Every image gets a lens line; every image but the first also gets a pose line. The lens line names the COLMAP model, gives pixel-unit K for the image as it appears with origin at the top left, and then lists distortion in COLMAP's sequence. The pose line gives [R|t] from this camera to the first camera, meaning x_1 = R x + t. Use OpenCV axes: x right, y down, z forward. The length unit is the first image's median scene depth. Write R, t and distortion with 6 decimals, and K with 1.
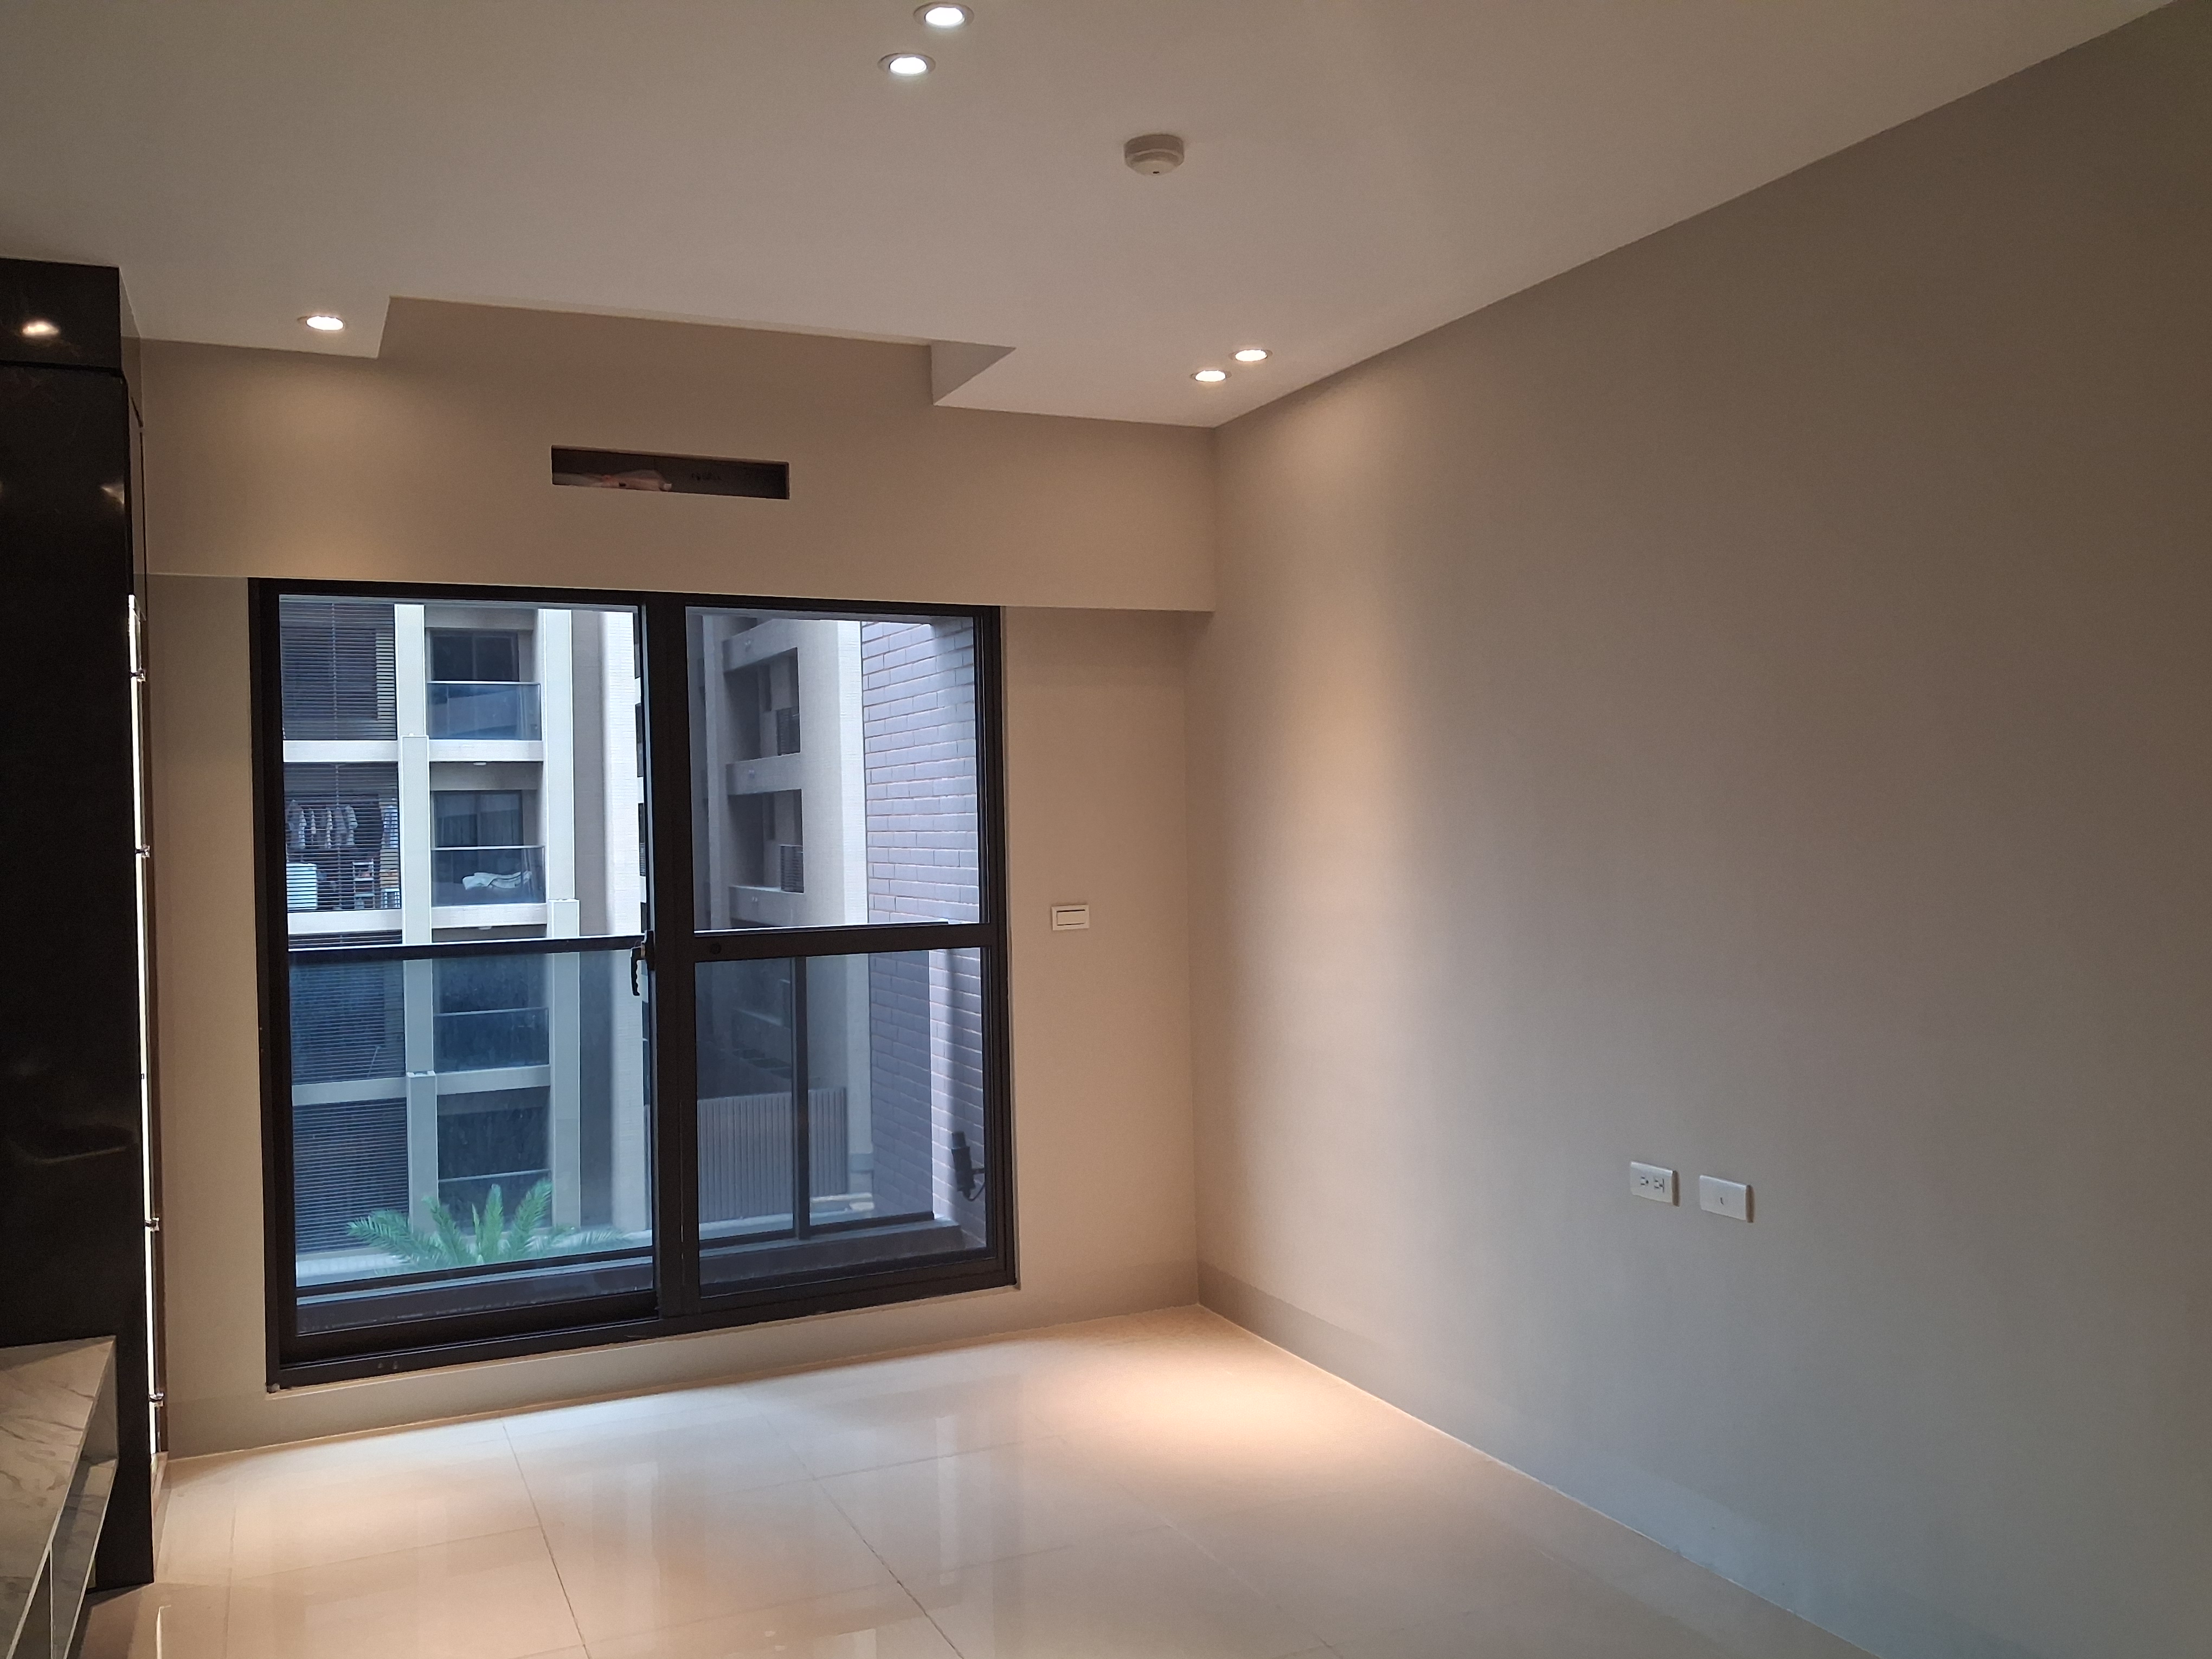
lens RADIAL K [[1714.2, 0, 1106.0], [0, 1714.2, 829.5], [0, 0, 1]] dist [0.003297, -0.003449]
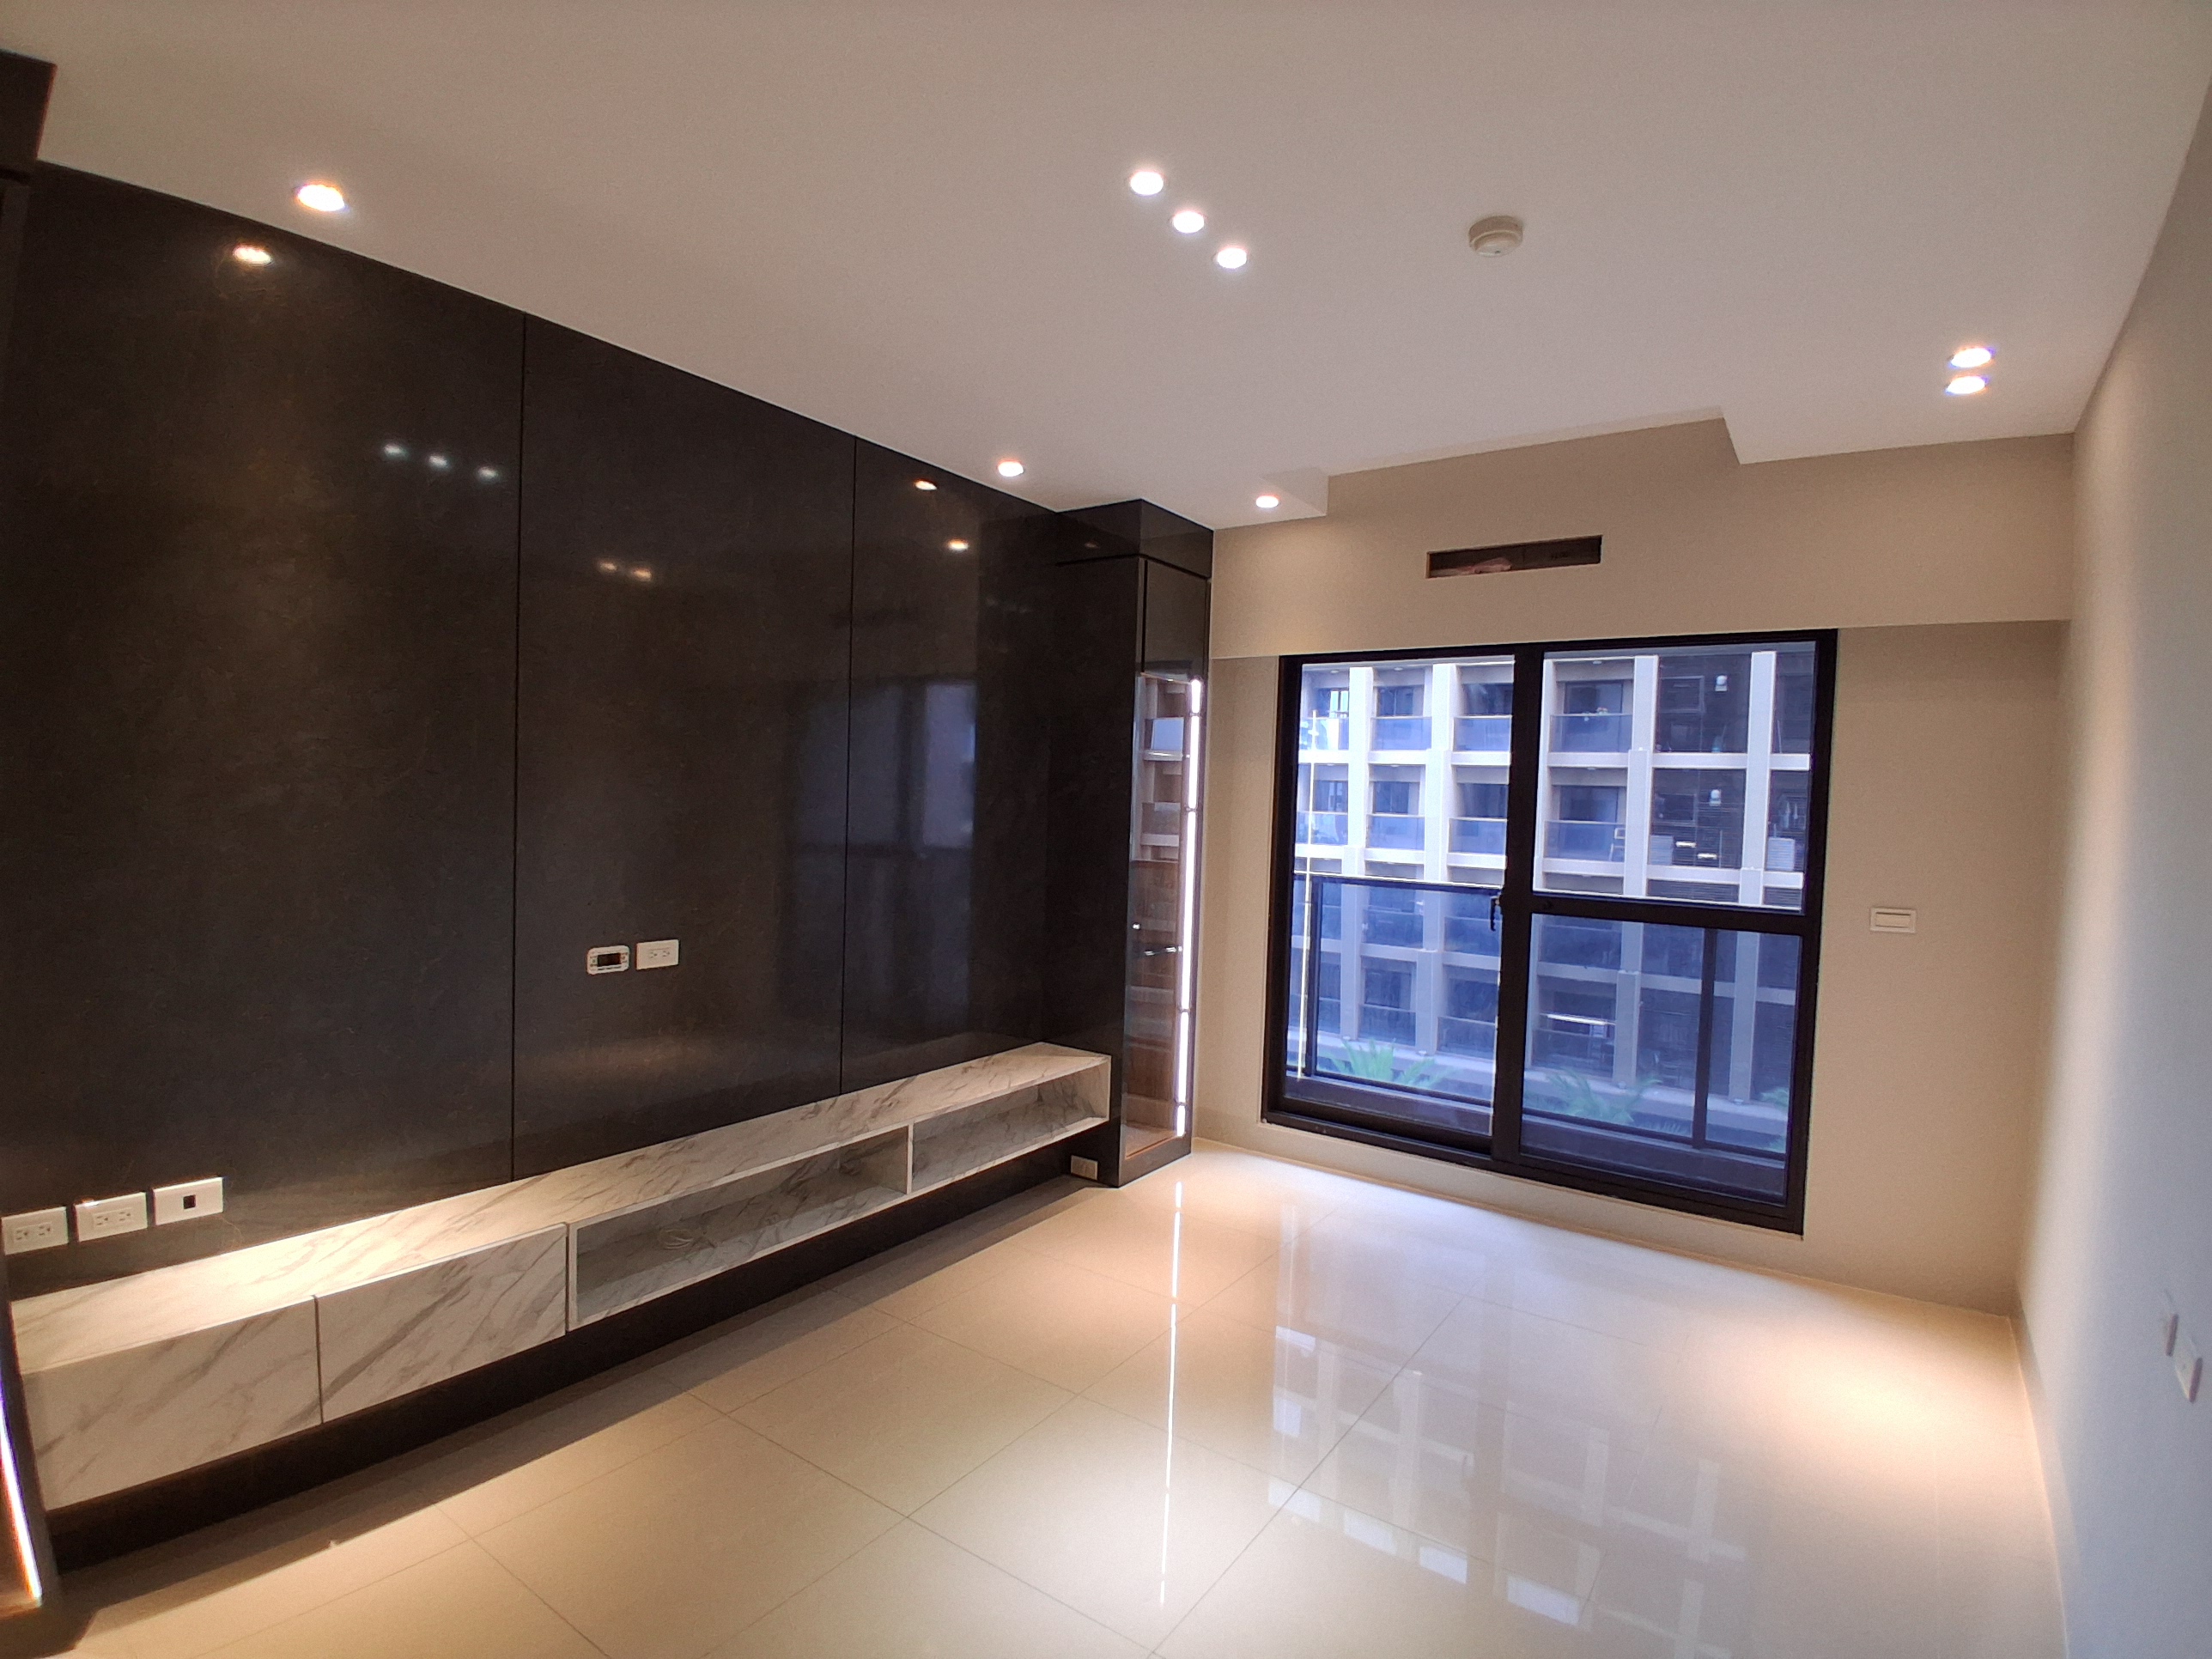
lens RADIAL K [[1114.7, 0, 1106.0], [0, 1114.7, 829.5], [0, 0, 1]] dist [-0.058137, -0.000061]
pose [[0.471960, 0.059942, -0.879580, 0.374795], [-0.045929, 0.998003, 0.043368, -0.011556], [0.880423, 0.019930, 0.473770, 0.283153]]
